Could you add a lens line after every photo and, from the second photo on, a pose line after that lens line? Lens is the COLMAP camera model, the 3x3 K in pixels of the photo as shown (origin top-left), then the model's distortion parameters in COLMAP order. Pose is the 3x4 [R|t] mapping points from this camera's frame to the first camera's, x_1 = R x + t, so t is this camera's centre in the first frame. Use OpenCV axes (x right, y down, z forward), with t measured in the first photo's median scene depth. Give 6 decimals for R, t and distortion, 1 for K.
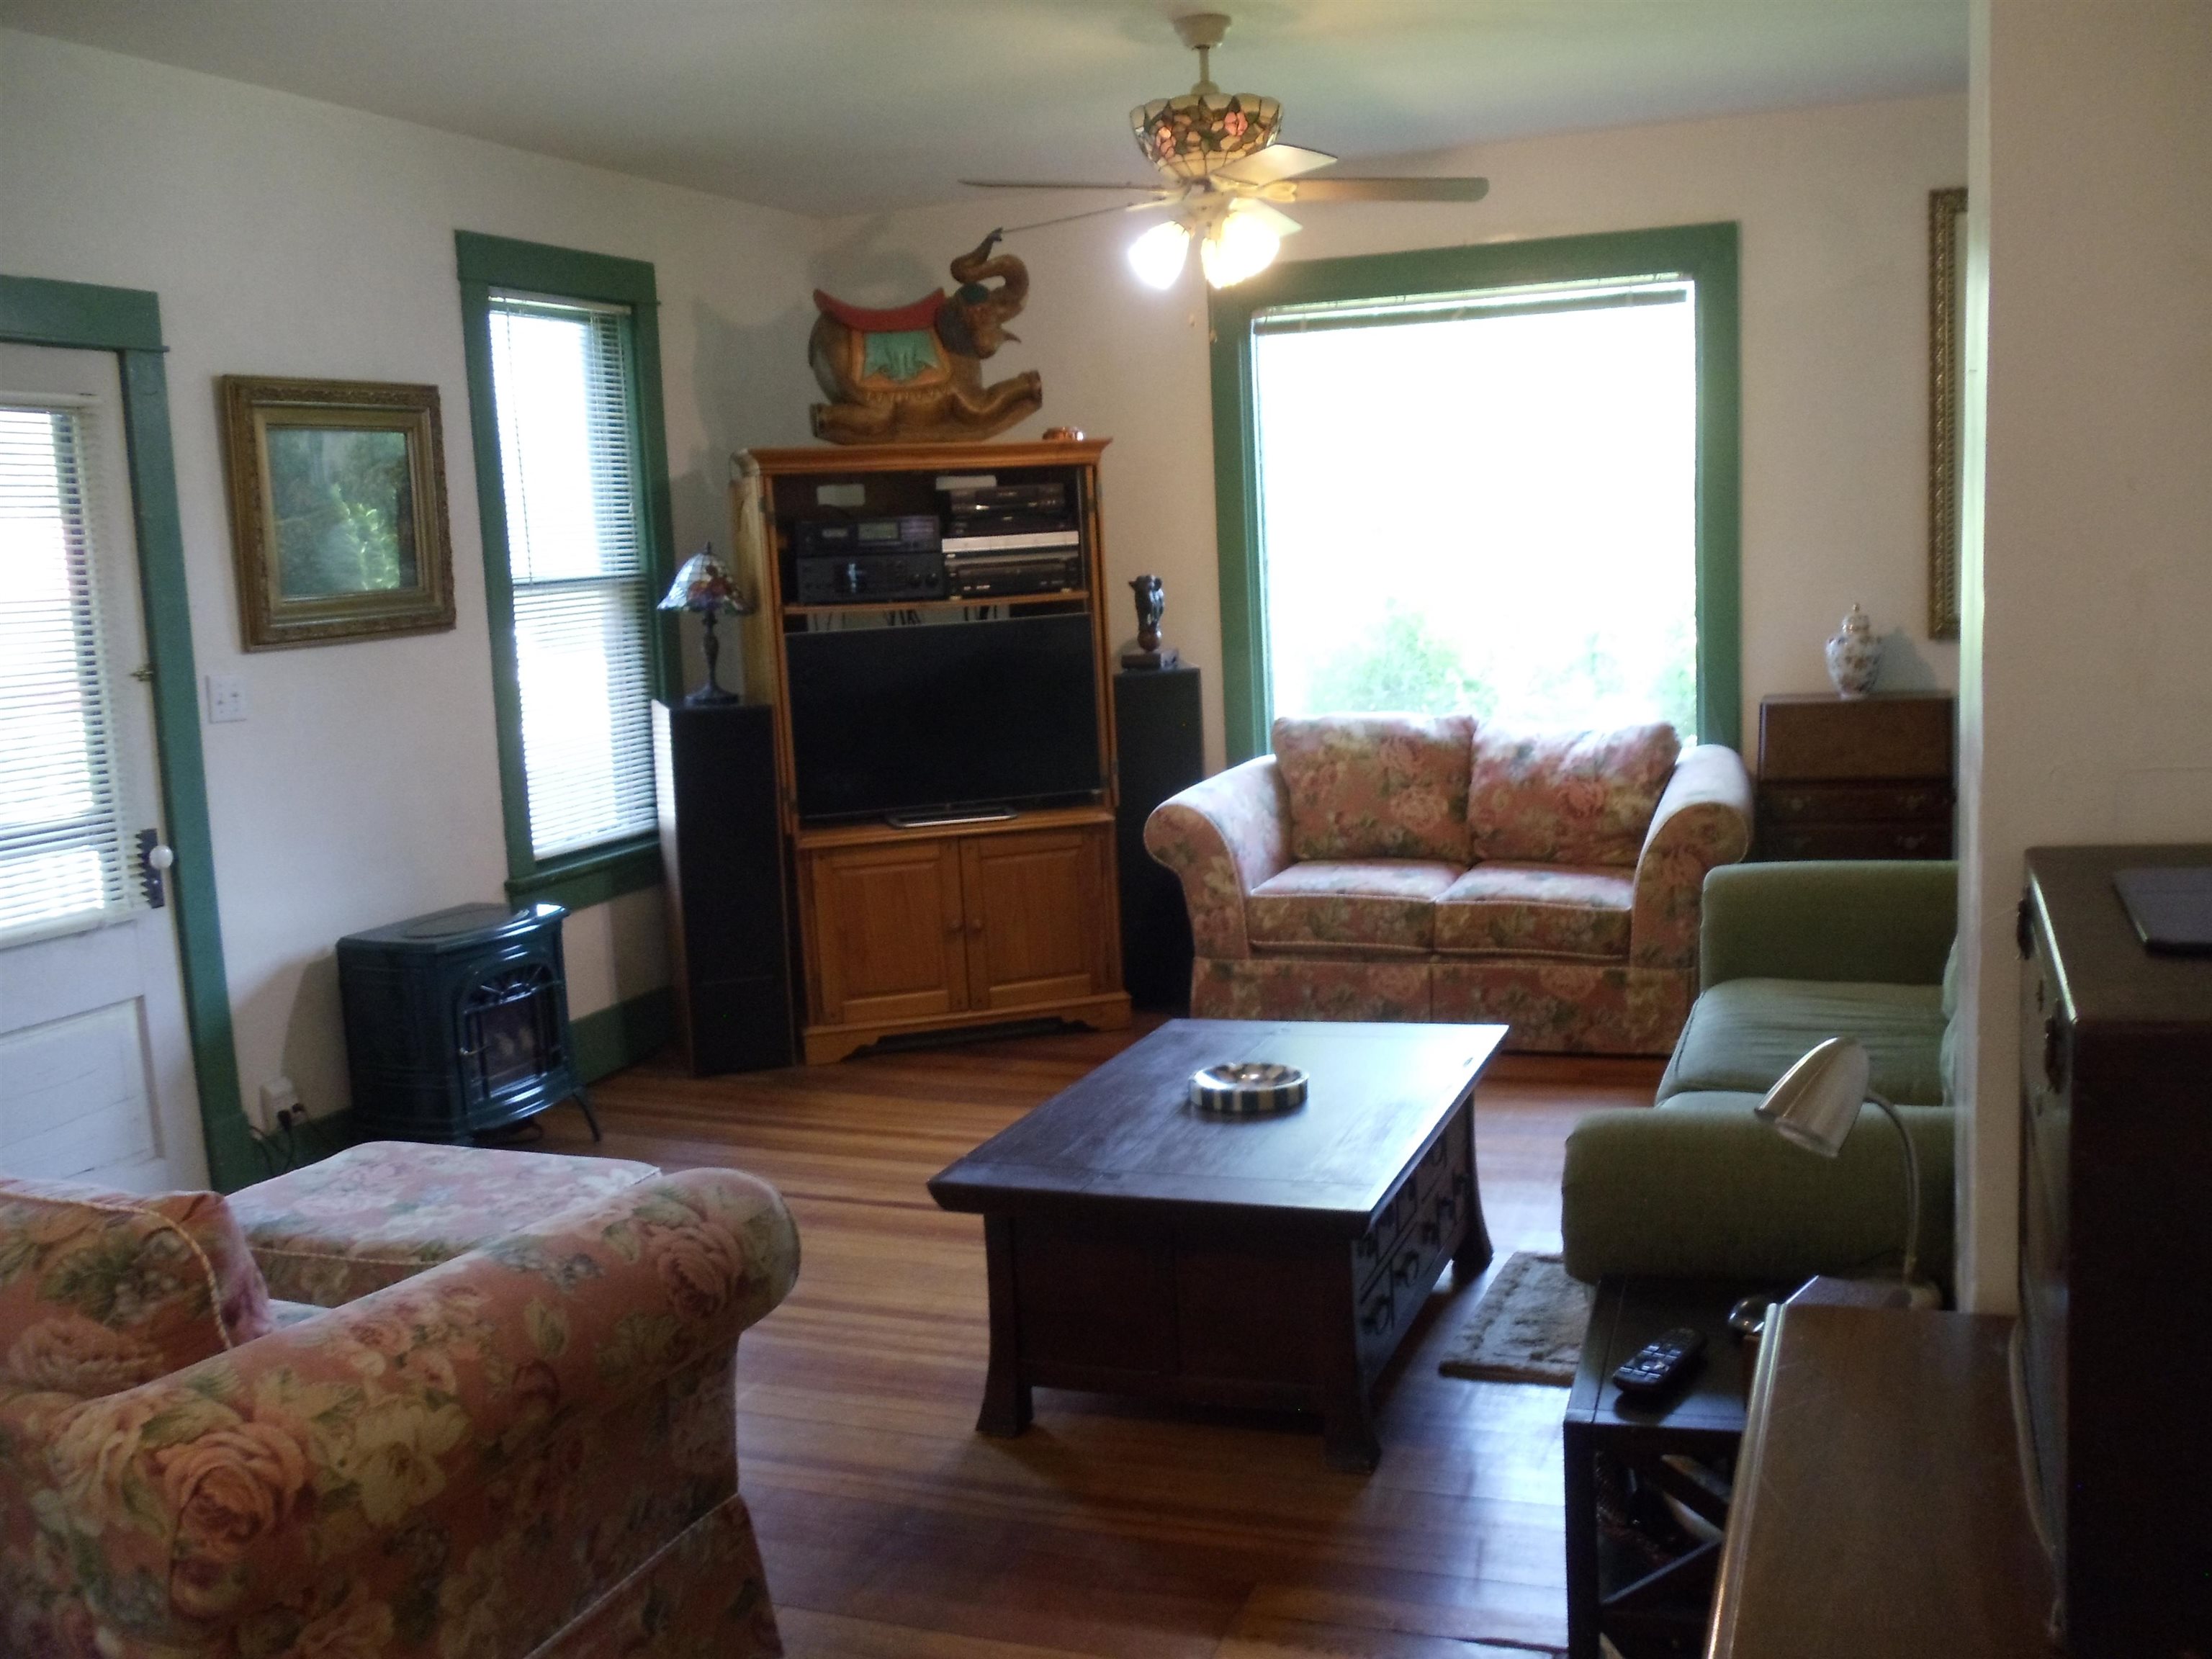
lens RADIAL K [[2150.4, 0, 1069.9], [0, 2150.4, 908.7], [0, 0, 1]] dist [-0.036783, 0.002125]
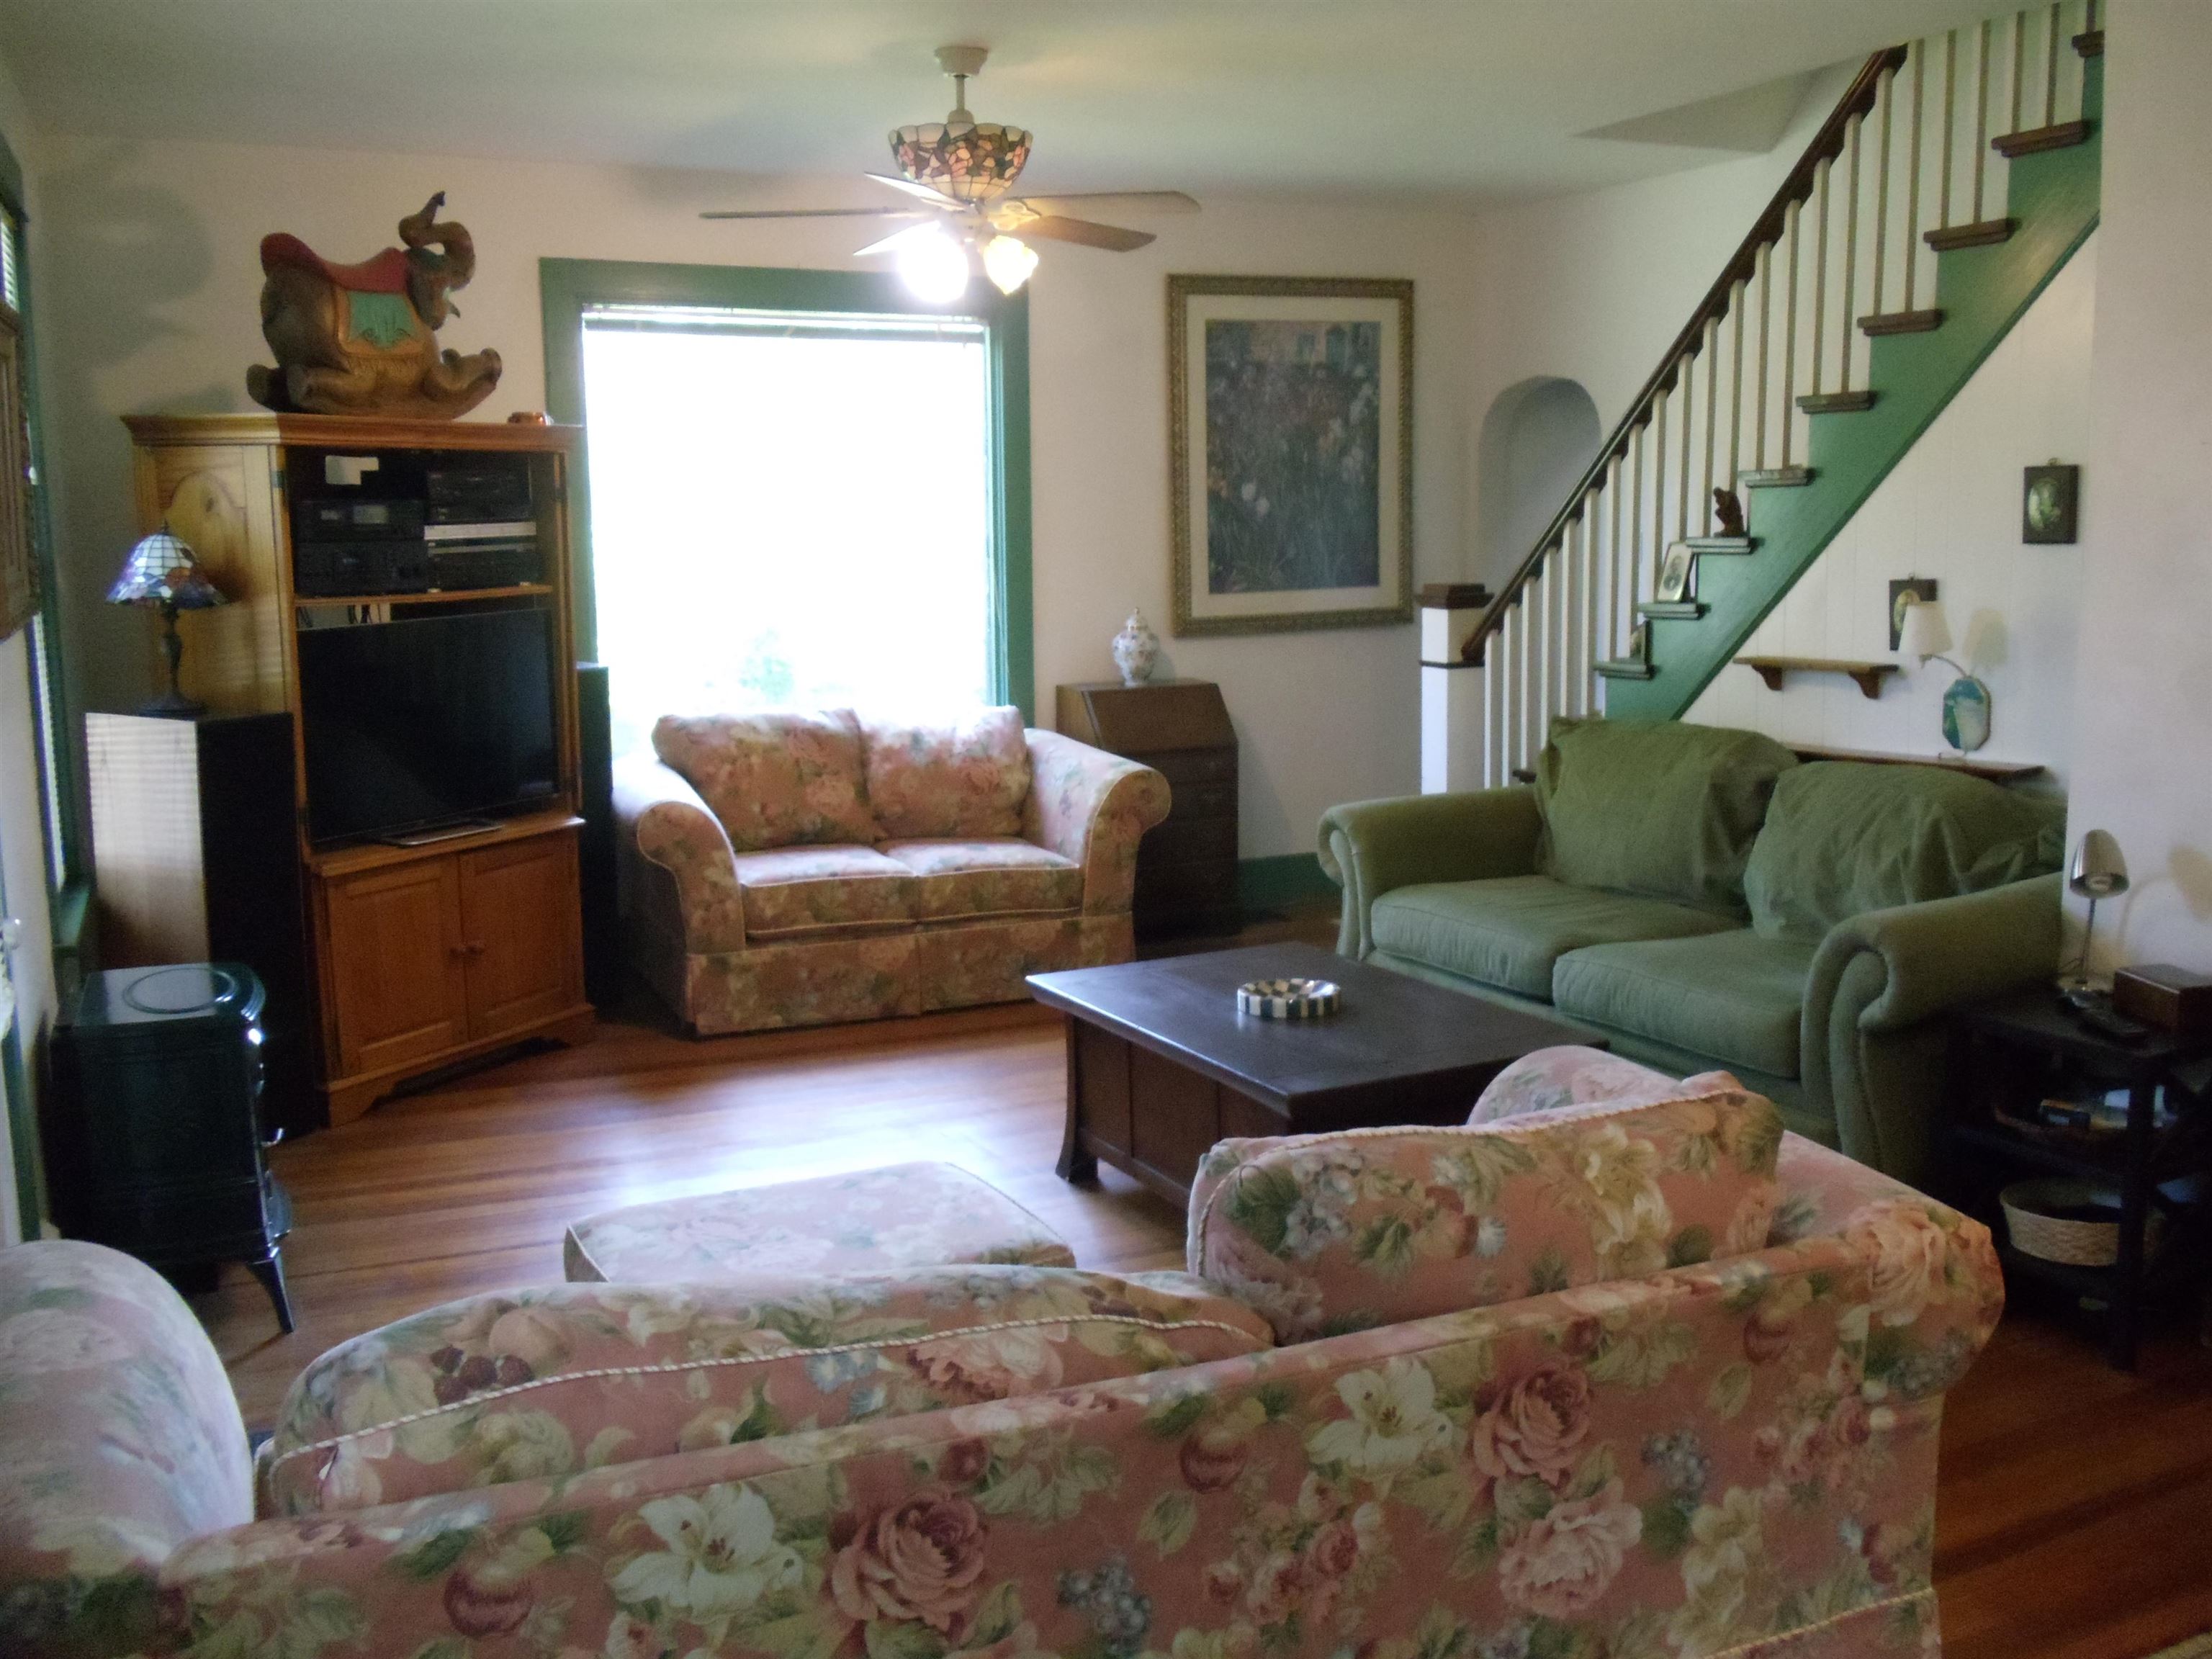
lens RADIAL K [[2228.4, 0, 993.5], [0, 2228.4, 883.4], [0, 0, 1]] dist [-0.014695, -0.043191]
pose [[0.686708, -0.075454, 0.723007, -0.609358], [0.097709, 0.995154, 0.011051, -0.008061], [-0.720337, 0.063055, 0.690753, 0.192171]]
